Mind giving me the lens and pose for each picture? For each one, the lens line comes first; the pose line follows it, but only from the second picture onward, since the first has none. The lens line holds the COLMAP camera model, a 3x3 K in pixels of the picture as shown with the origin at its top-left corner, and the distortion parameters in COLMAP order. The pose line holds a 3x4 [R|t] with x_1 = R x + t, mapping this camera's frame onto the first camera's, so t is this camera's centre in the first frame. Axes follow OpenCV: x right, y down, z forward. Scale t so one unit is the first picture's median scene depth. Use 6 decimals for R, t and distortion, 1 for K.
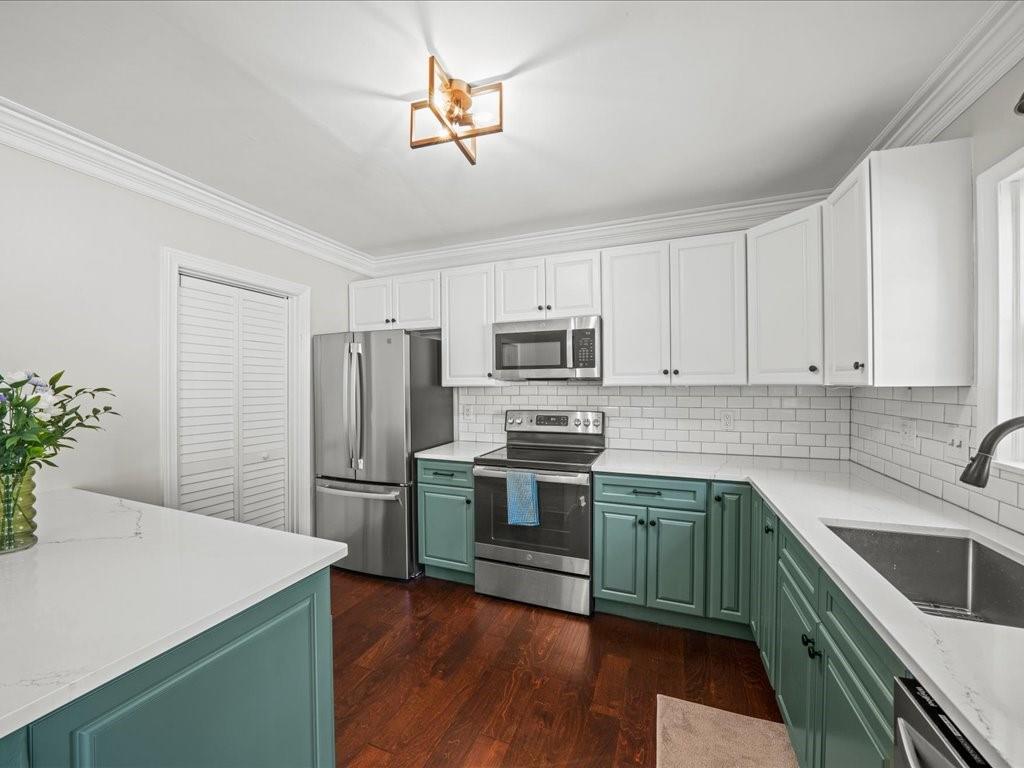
lens RADIAL K [[425.1, 0, 481.9], [0, 425.1, 385.8], [0, 0, 1]] dist [-0.023676, 0.000406]
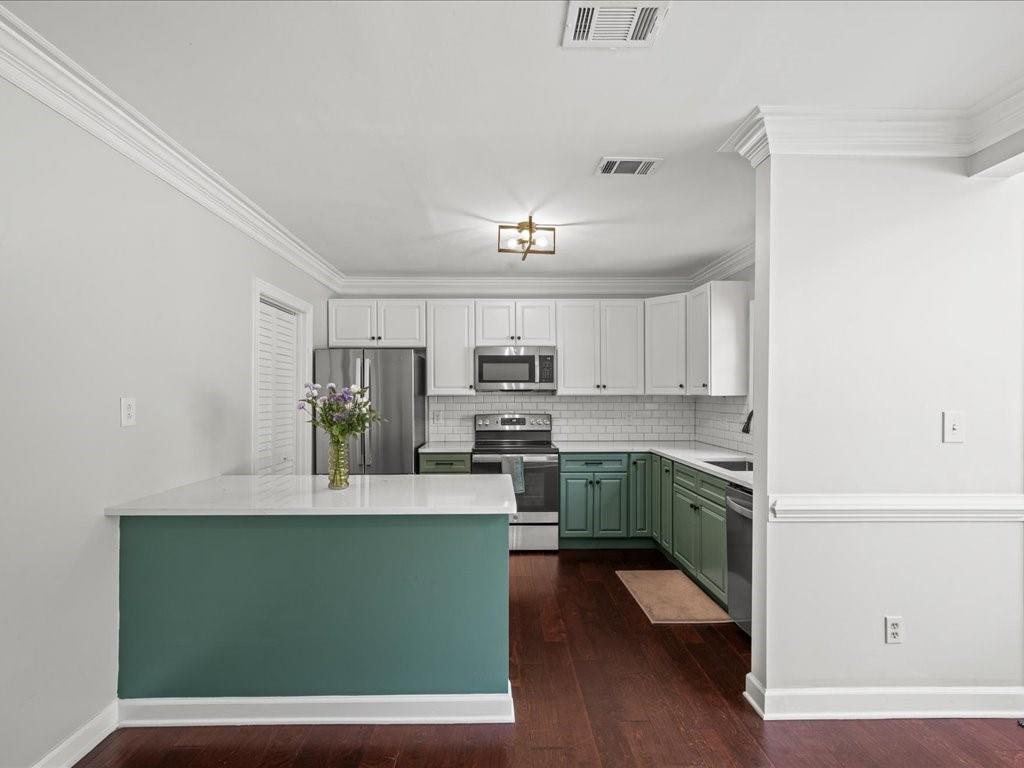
lens RADIAL K [[503.3, 0, 510.7], [0, 503.3, 394.3], [0, 0, 1]] dist [0.001314, 0.000003]
pose [[0.916214, 0.005324, 0.400654, -0.578098], [-0.002874, 0.999973, -0.006716, 0.008759], [-0.400679, 0.005001, 0.916205, -0.530190]]
